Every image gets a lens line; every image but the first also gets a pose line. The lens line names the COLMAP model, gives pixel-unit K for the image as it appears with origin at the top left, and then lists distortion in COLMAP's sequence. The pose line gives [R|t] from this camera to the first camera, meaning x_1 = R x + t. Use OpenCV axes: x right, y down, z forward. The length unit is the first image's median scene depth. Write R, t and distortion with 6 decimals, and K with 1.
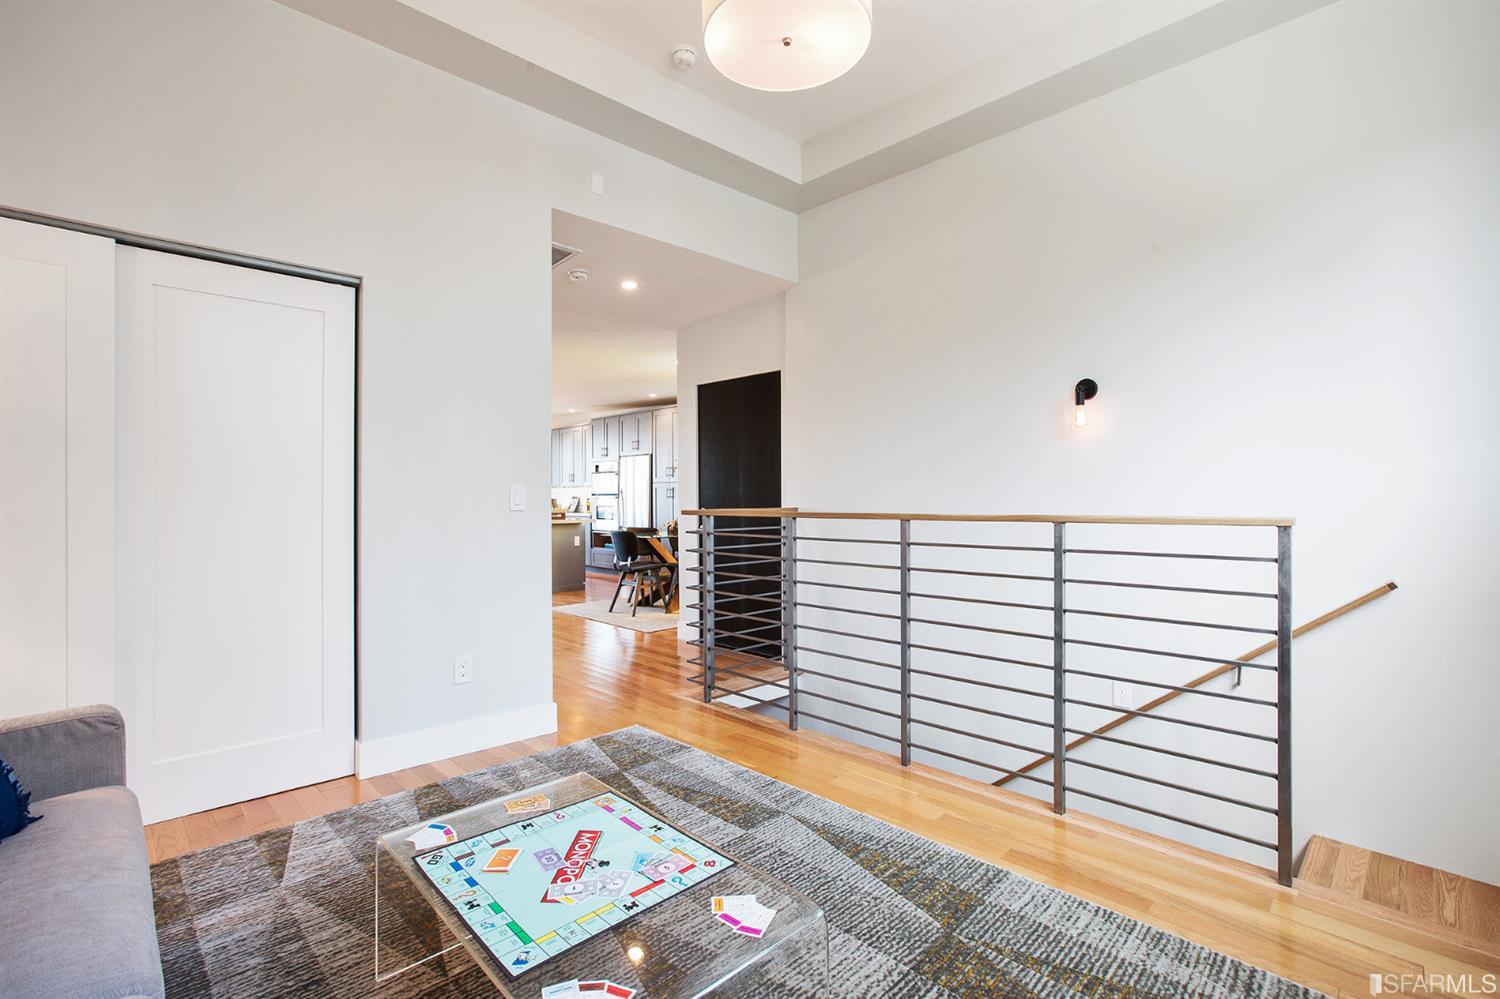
lens RADIAL K [[694.6, 0, 747.7], [0, 694.6, 498.7], [0, 0, 1]] dist [-0.035978, 0.013498]
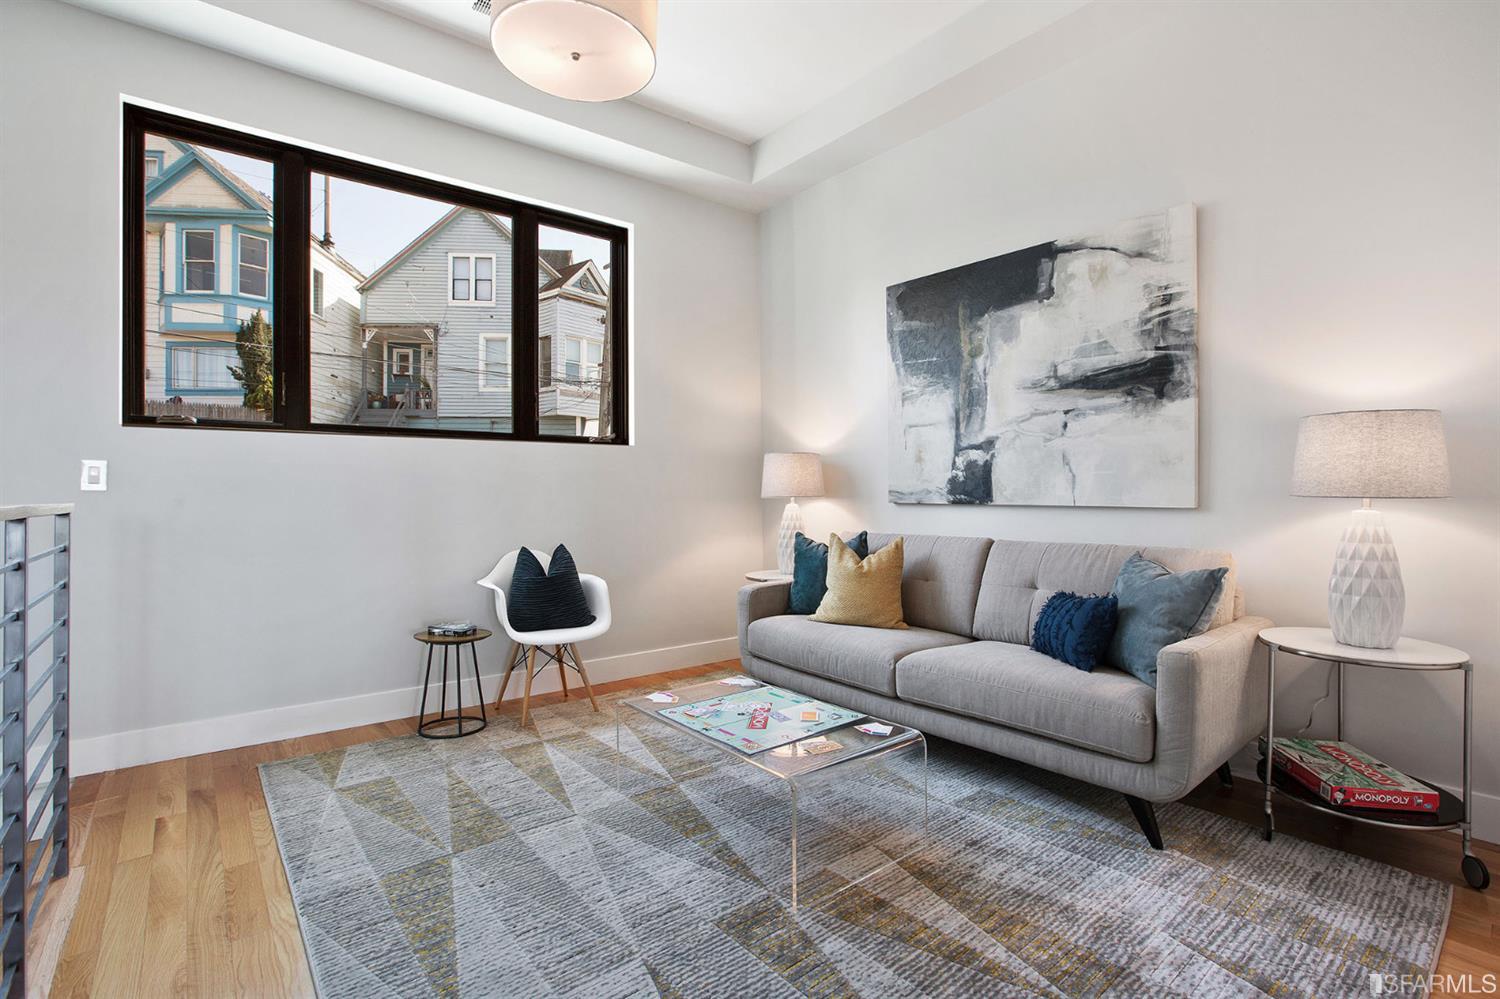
lens RADIAL K [[694.6, 0, 760.6], [0, 694.6, 501.2], [0, 0, 1]] dist [-0.035978, 0.013498]
pose [[-0.997612, 0.013898, 0.067649, -0.348908], [0.014224, 0.999889, 0.004338, 0.050432], [-0.067581, 0.005290, -0.997700, 2.431723]]
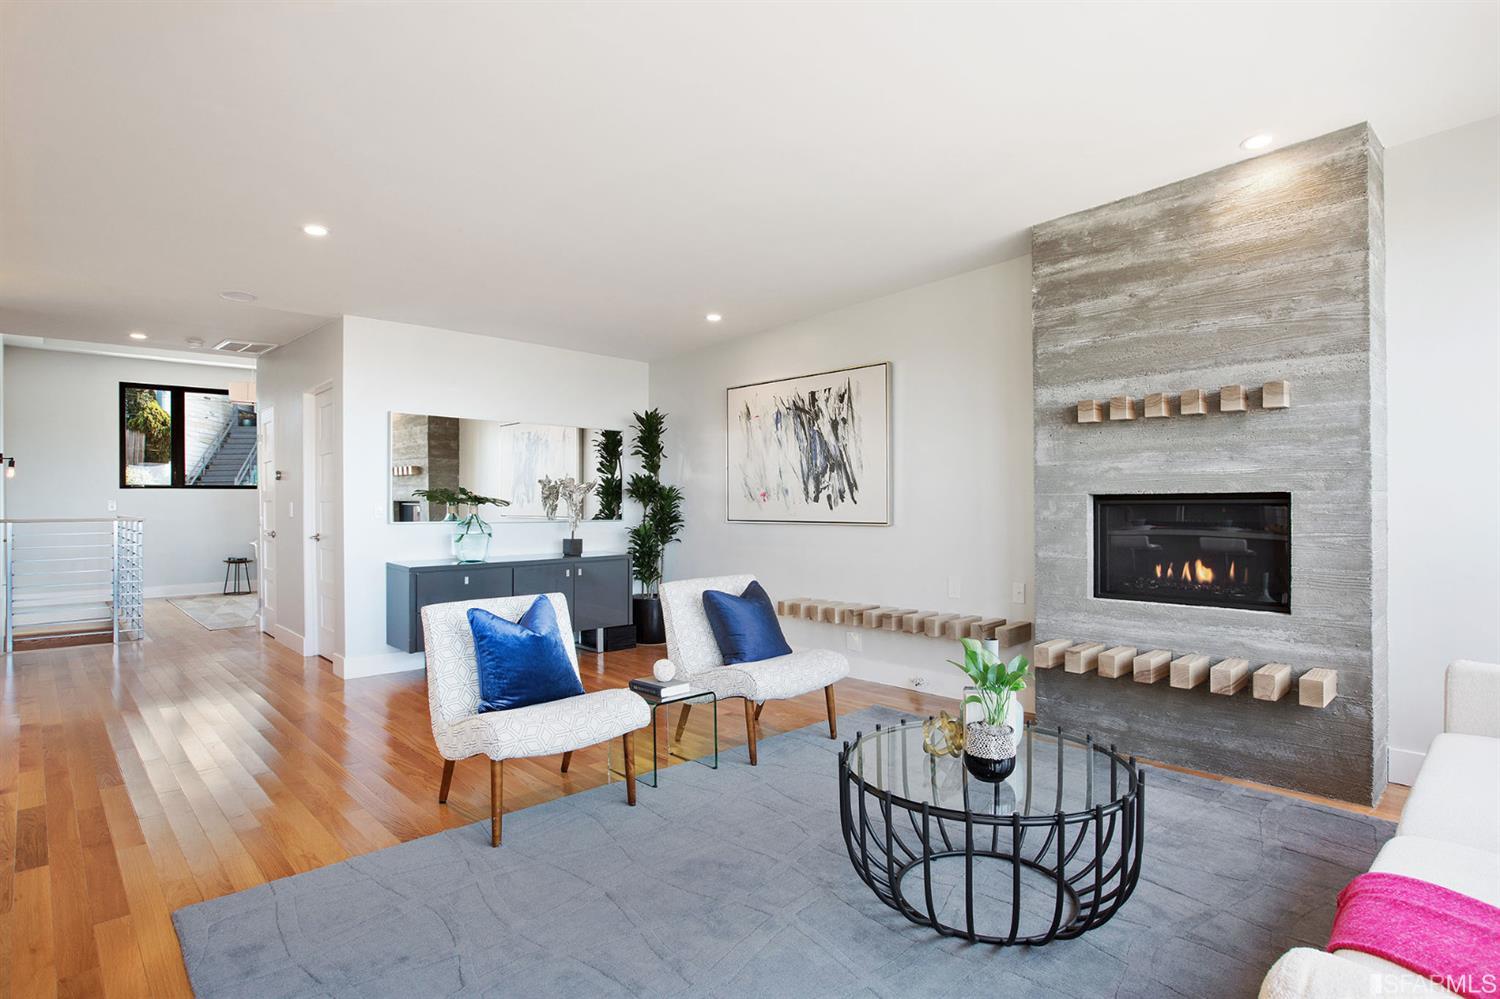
lens RADIAL K [[764.8, 0, 748.0], [0, 764.8, 502.1], [0, 0, 1]] dist [-0.004595, -0.000581]
pose [[-0.999755, 0.017927, 0.012990, -3.823312], [0.017961, 0.999835, 0.002526, 0.013305], [-0.012943, 0.002759, -0.999912, 7.010593]]
